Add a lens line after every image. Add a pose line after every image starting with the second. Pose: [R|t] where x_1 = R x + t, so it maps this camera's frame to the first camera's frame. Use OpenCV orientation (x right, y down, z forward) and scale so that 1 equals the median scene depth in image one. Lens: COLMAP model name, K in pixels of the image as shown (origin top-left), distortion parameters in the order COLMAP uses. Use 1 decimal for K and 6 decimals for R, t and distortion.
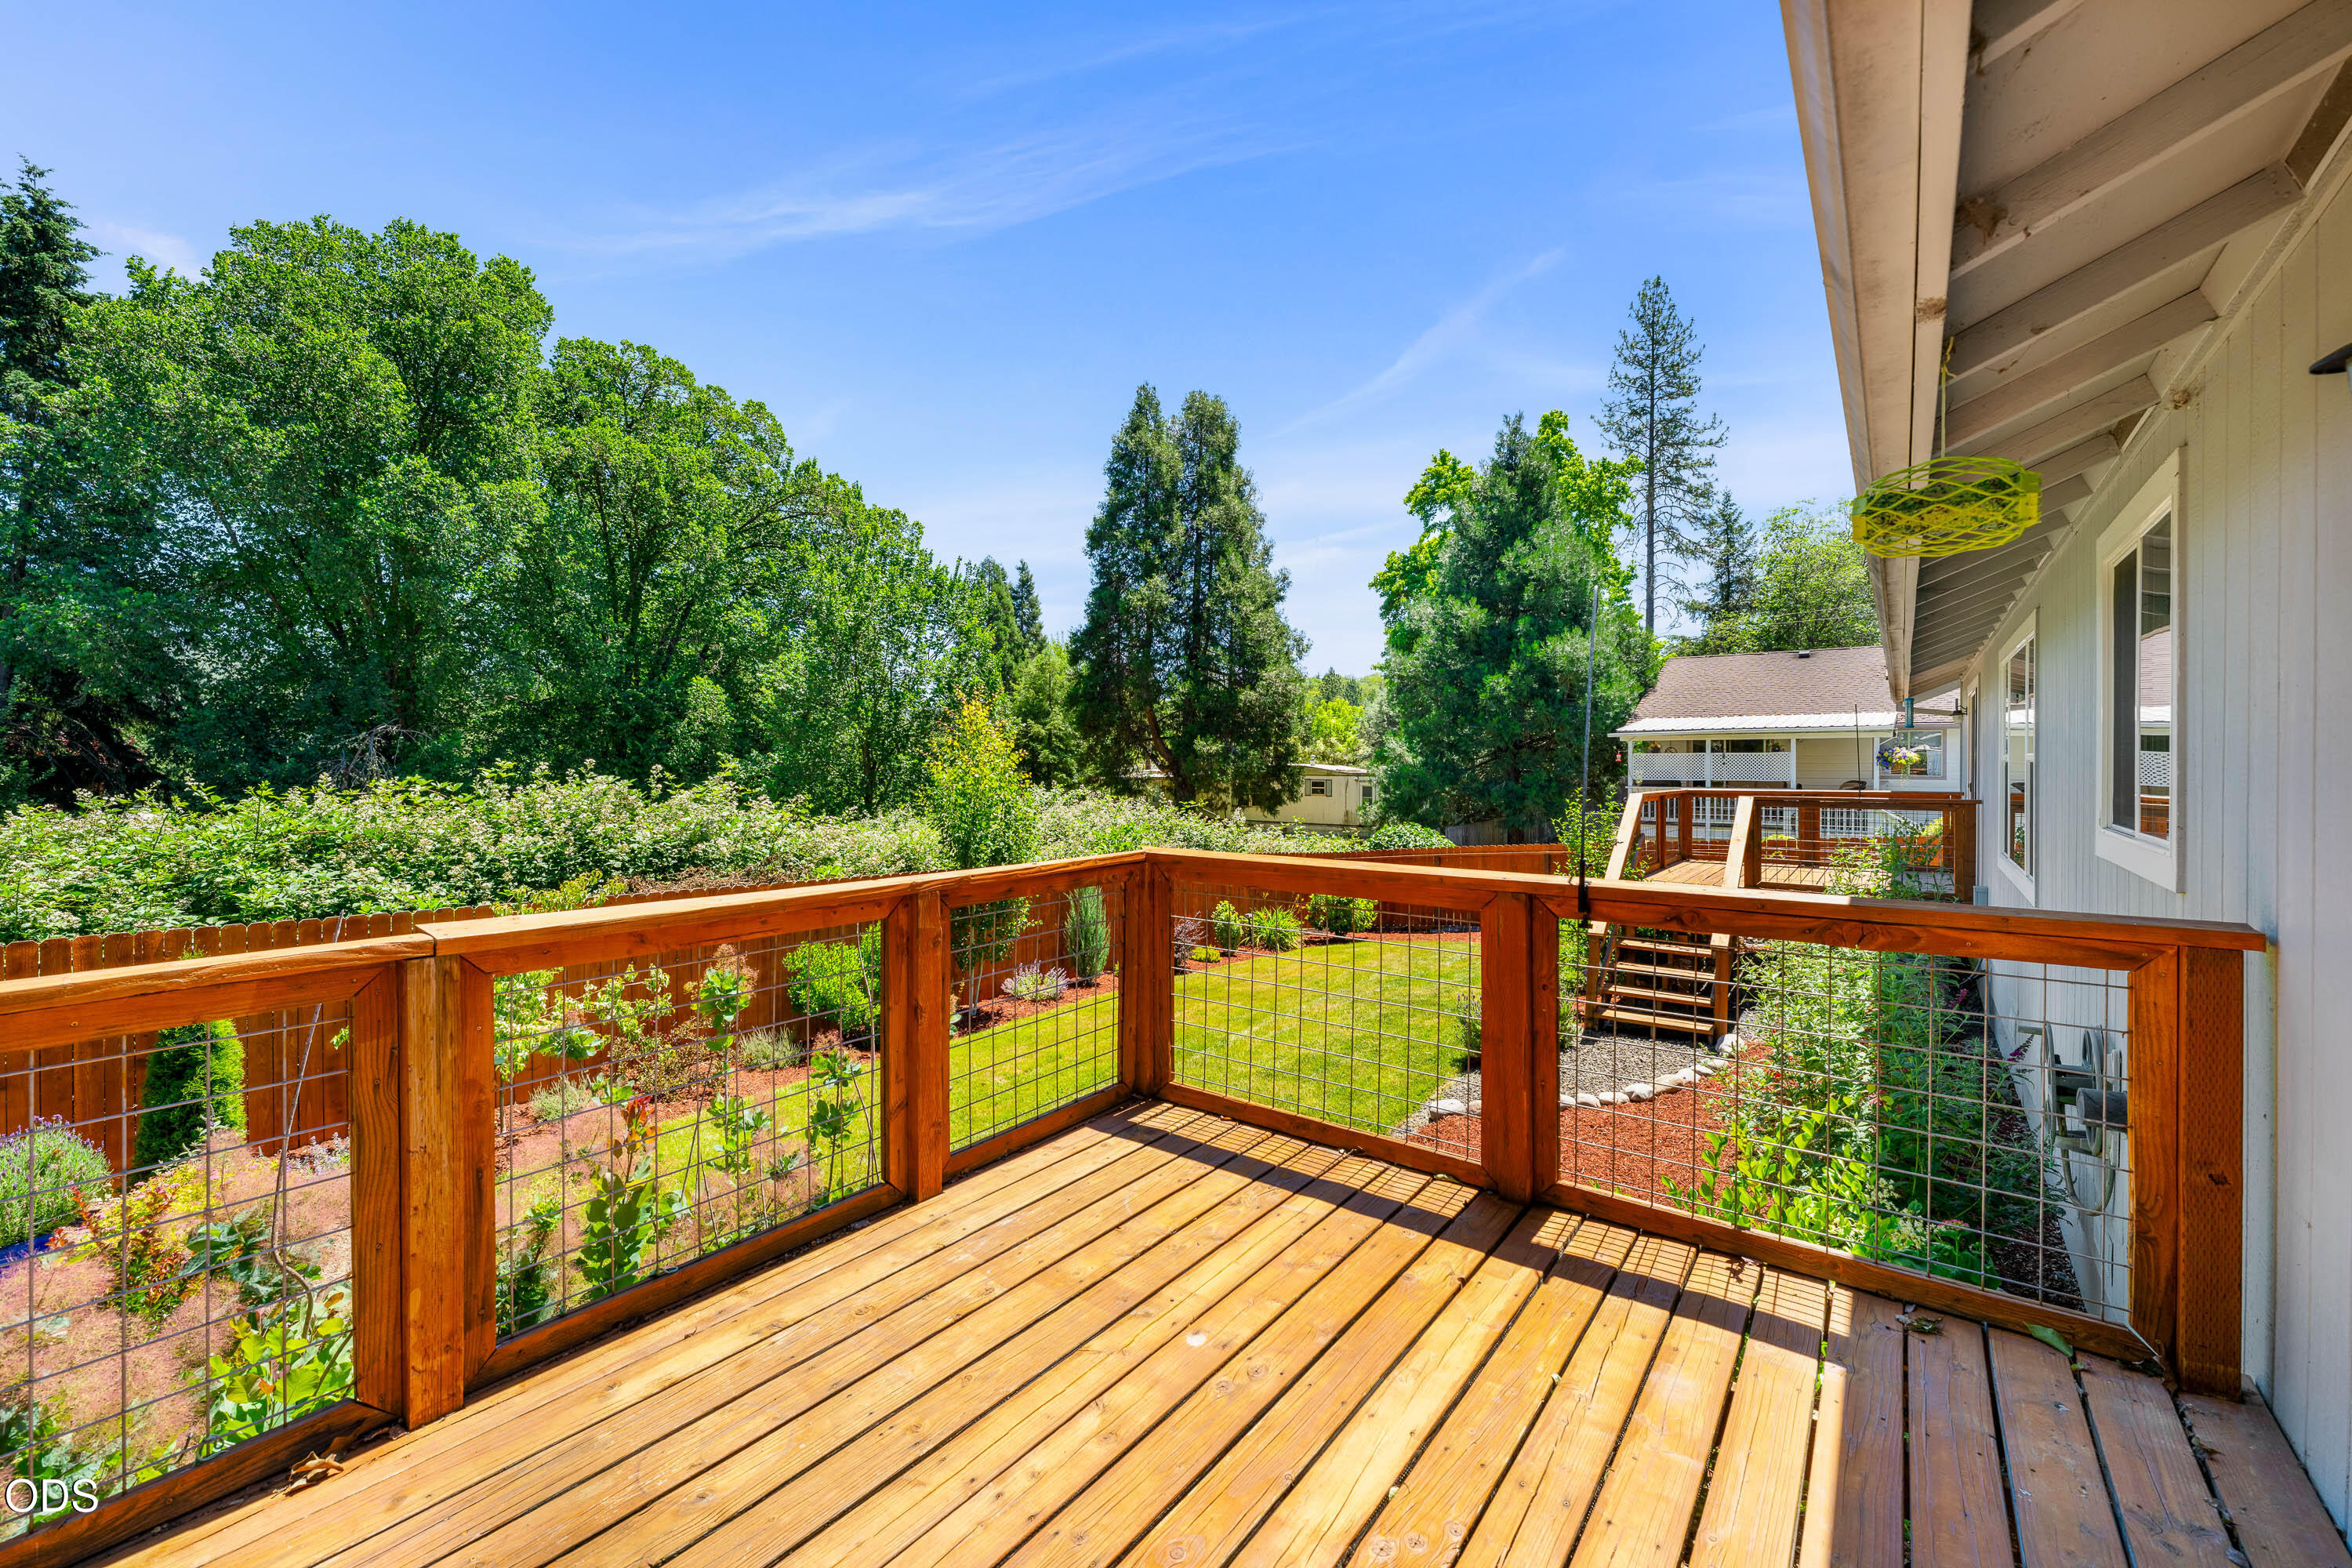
lens RADIAL K [[963.3, 0, 1168.3], [0, 963.3, 791.3], [0, 0, 1]] dist [0.003769, -0.000056]
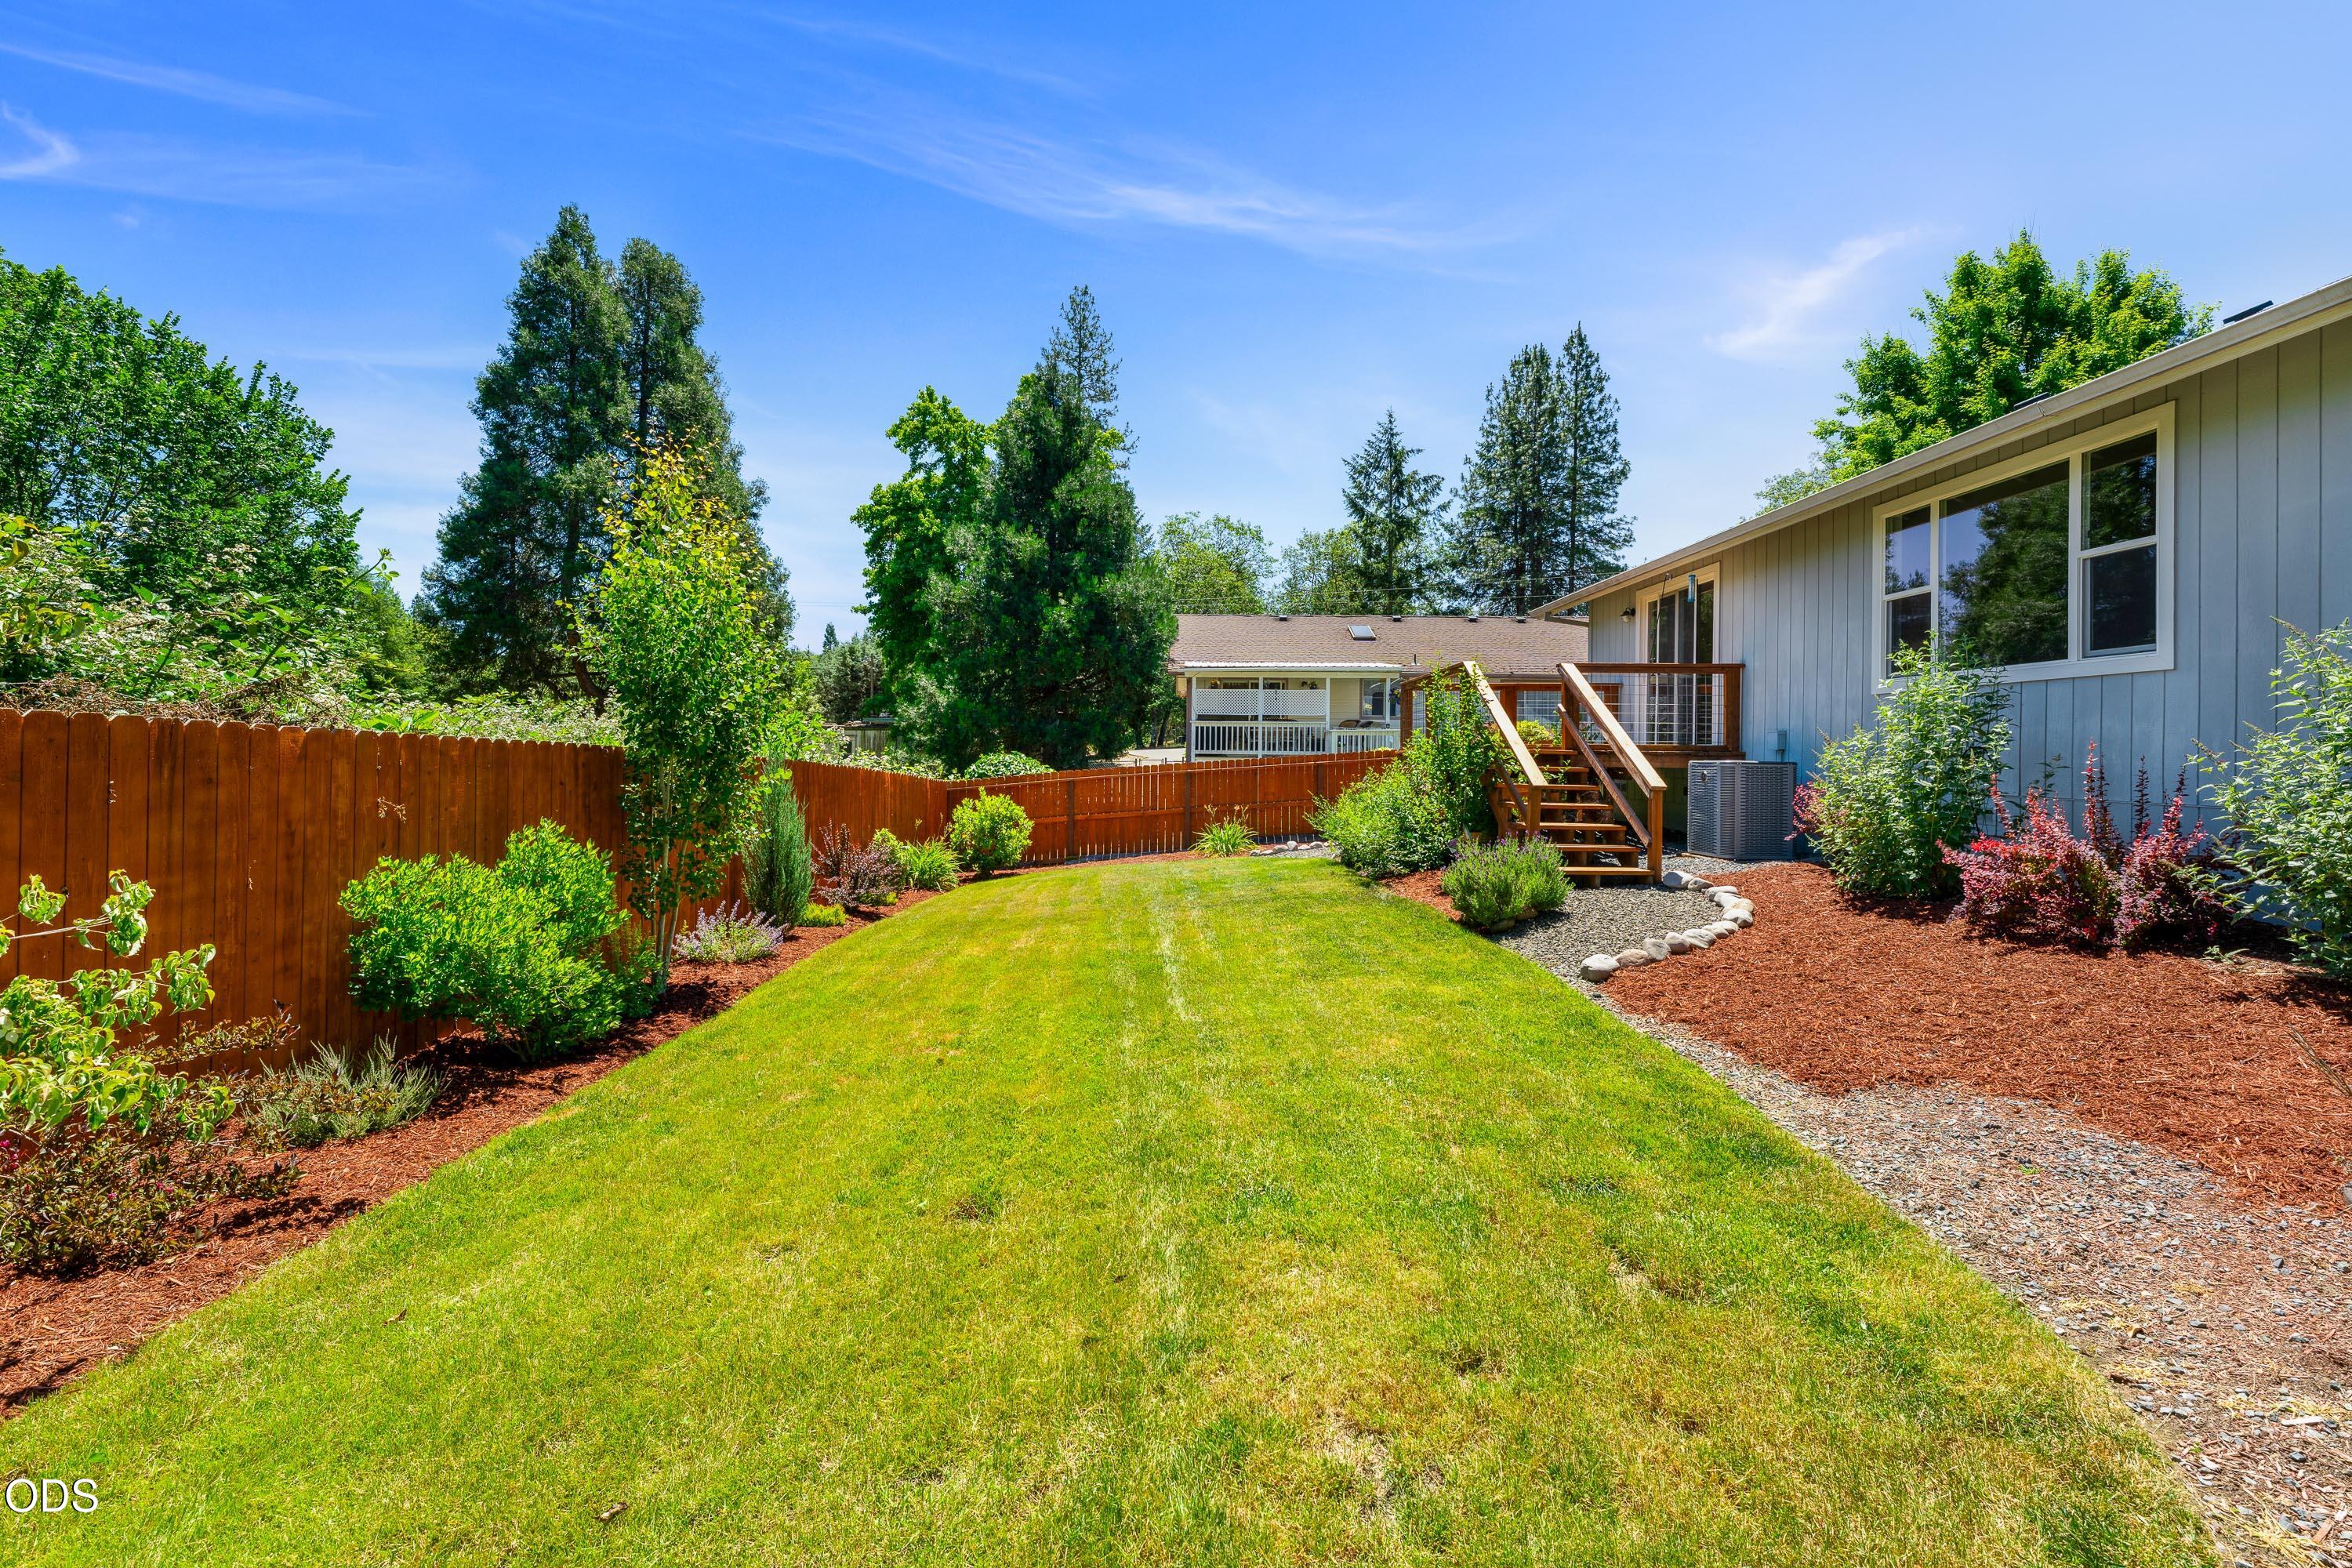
lens RADIAL K [[963.3, 0, 1181.0], [0, 963.3, 769.1], [0, 0, 1]] dist [0.003769, -0.000056]
pose [[0.814294, -0.000488, 0.580452, -0.075592], [0.000104, 1.000000, 0.000694, 0.025651], [-0.580452, -0.000505, 0.814294, 0.091994]]
